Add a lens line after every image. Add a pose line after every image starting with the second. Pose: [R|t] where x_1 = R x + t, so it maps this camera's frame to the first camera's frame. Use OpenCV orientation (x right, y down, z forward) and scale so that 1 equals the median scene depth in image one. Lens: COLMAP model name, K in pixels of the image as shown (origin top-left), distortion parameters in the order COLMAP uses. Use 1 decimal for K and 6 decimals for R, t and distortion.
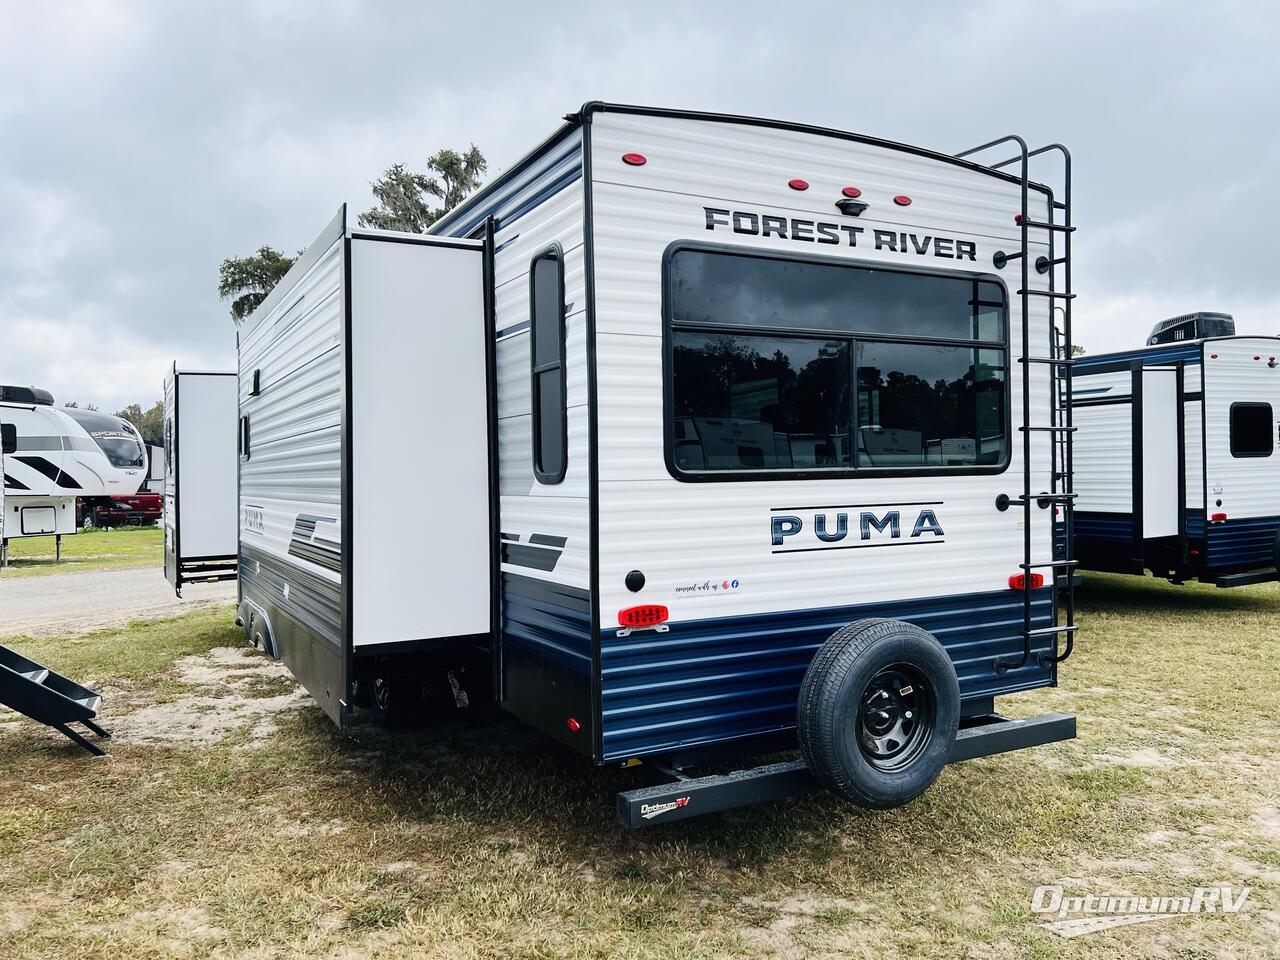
lens RADIAL K [[994.5, 0, 640.0], [0, 994.5, 480.0], [0, 0, 1]] dist [0.033437, -0.002248]
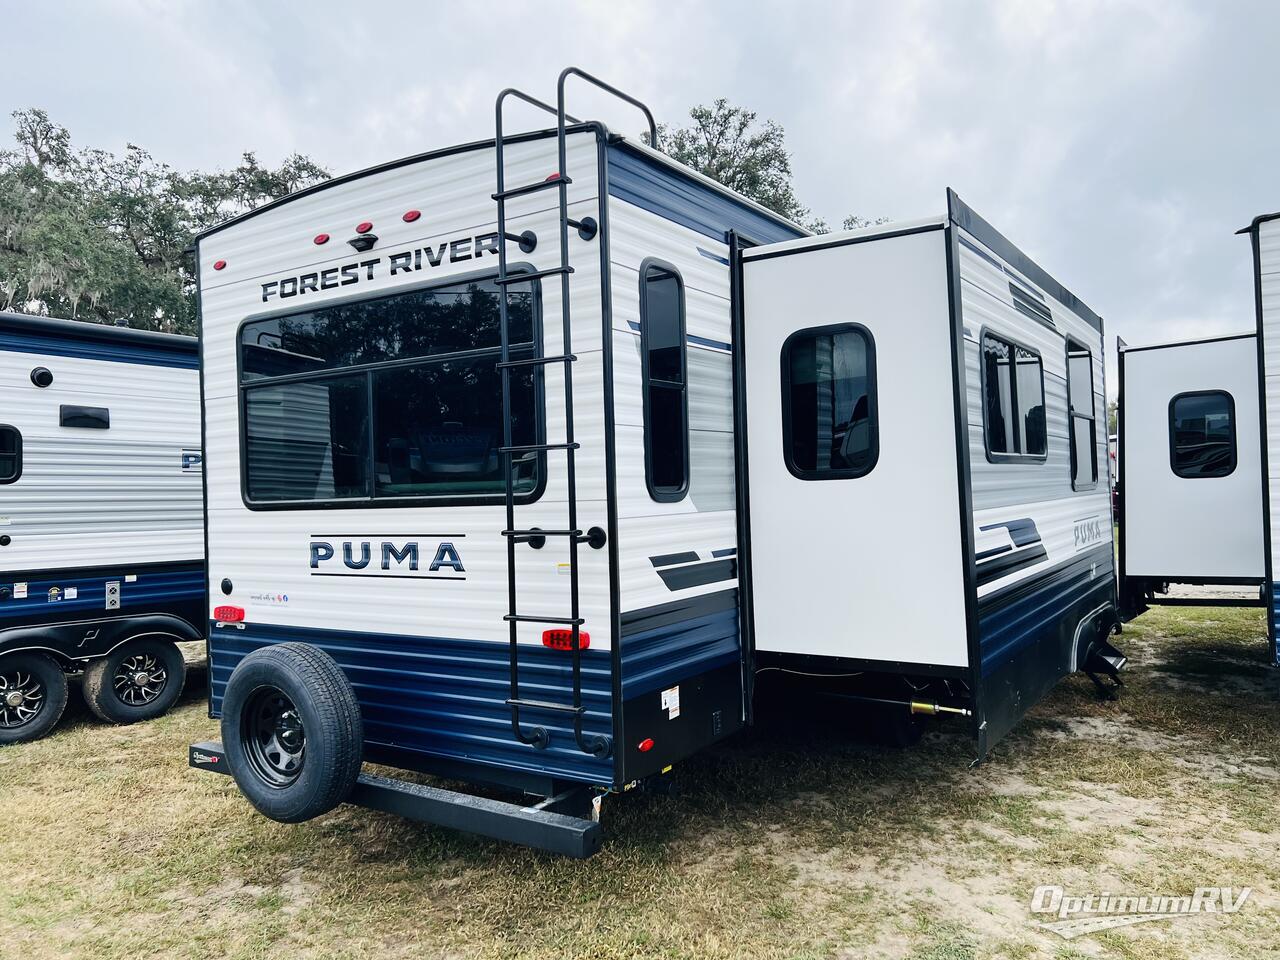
lens RADIAL K [[966.6, 0, 640.0], [0, 966.6, 480.0], [0, 0, 1]] dist [0.003847, 0.000984]
pose [[0.477765, -0.007479, -0.878456, 1.206092], [0.017225, 0.999851, 0.000856, -0.026445], [0.878319, -0.015541, 0.477823, 0.767265]]
